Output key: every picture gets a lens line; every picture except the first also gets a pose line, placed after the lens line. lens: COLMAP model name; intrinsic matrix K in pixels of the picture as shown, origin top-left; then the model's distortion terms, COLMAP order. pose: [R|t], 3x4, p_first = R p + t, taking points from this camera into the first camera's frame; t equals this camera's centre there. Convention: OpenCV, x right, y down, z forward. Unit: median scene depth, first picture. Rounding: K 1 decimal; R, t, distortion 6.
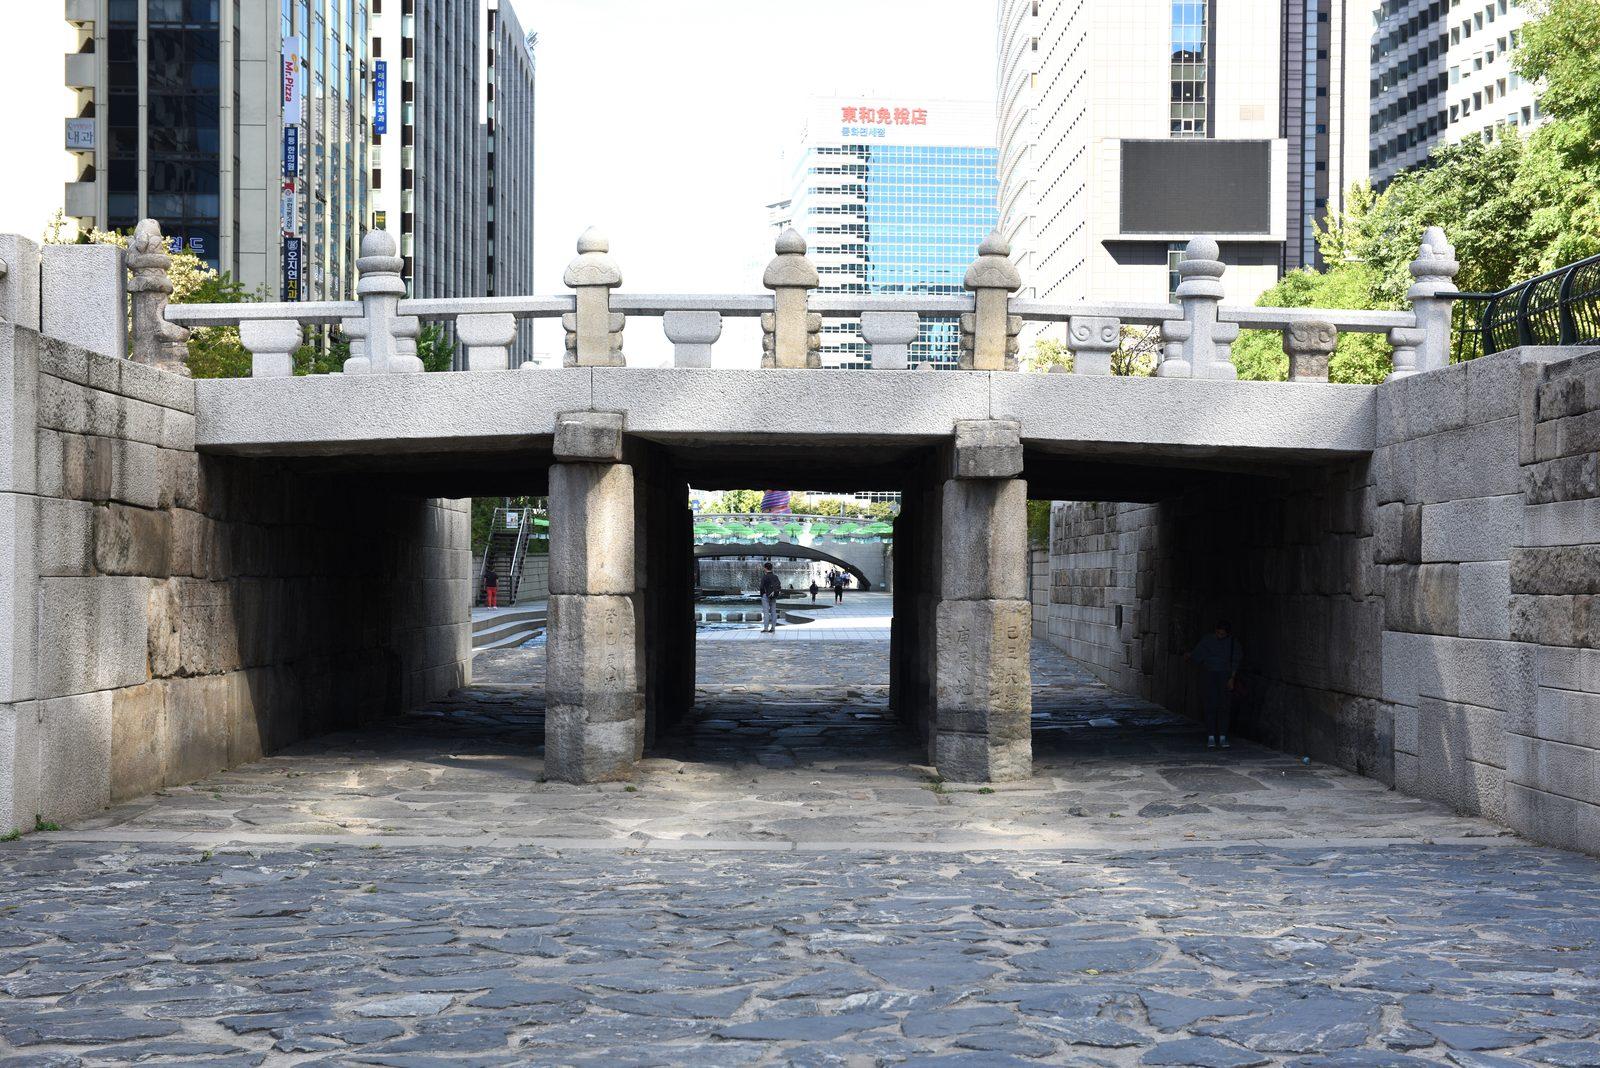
lens RADIAL K [[1932.1, 0, 799.1], [0, 1932.1, 537.3], [0, 0, 1]] dist [0.084094, 0.000000]
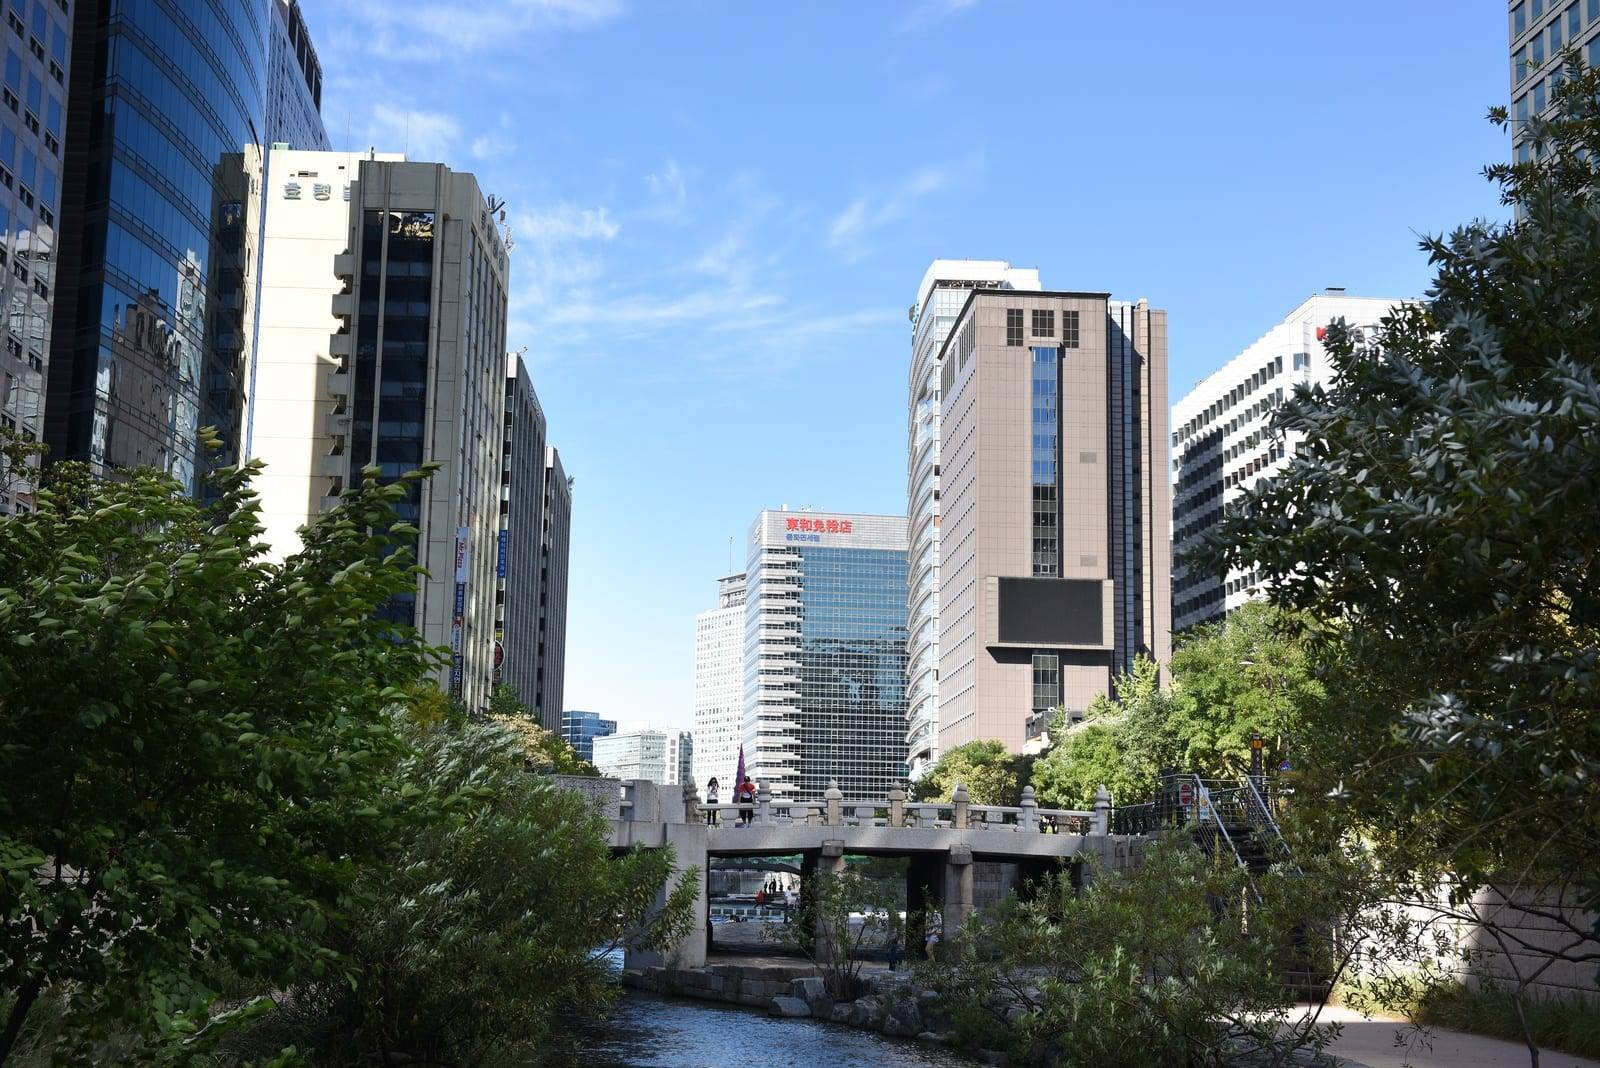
lens RADIAL K [[1932.1, 0, 802.9], [0, 1932.1, 534.1], [0, 0, 1]] dist [0.084094, 0.000000]
pose [[0.997811, 0.022757, 0.062096, -0.065929], [-0.012836, 0.987717, -0.155723, -0.012126], [-0.064877, 0.154585, 0.985847, -0.389349]]
